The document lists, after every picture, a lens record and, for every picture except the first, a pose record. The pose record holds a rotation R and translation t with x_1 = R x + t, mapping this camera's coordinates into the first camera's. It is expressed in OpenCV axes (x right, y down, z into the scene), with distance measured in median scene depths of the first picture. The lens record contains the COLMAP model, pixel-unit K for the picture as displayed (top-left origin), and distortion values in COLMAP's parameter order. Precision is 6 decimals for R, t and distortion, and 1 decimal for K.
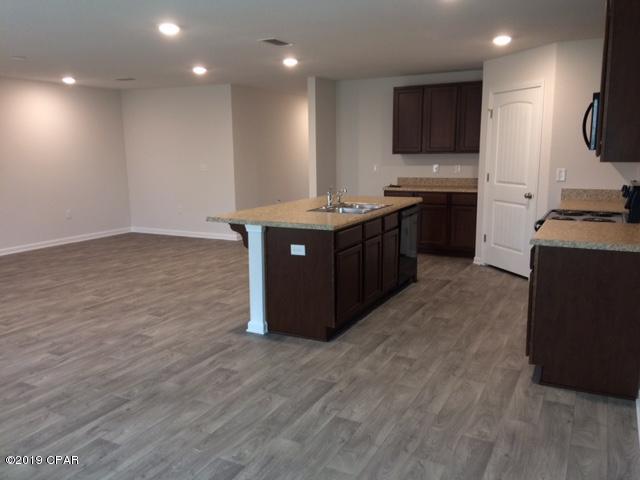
lens RADIAL K [[539.9, 0, 316.6], [0, 539.9, 237.8], [0, 0, 1]] dist [0.105574, -0.153825]
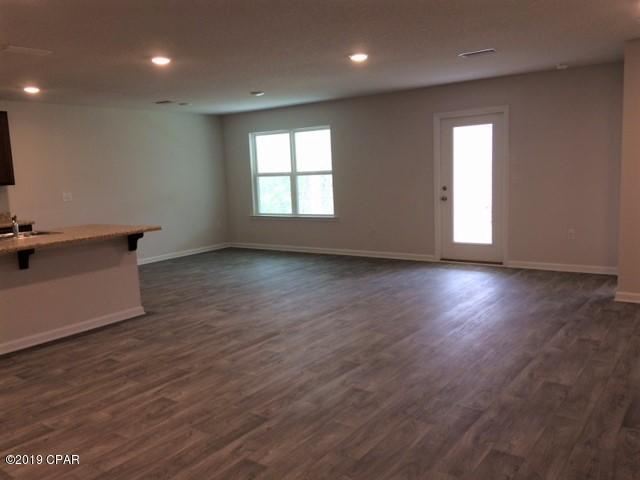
lens RADIAL K [[539.9, 0, 320.7], [0, 539.9, 240.5], [0, 0, 1]] dist [0.105574, -0.153825]
pose [[-0.986701, 0.035017, 0.158727, -0.596267], [0.080279, 0.954091, 0.288557, -0.262592], [-0.141336, 0.297462, -0.944214, 1.681060]]
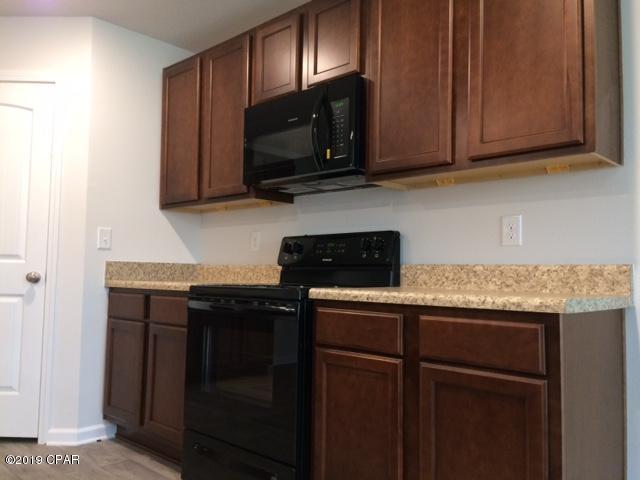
lens RADIAL K [[539.9, 0, 319.6], [0, 539.9, 240.8], [0, 0, 1]] dist [0.105574, -0.153825]
pose [[0.275785, 0.073339, 0.958417, -0.048719], [0.138987, 0.983564, -0.115257, -0.013079], [-0.951118, 0.164994, 0.261059, 0.631857]]
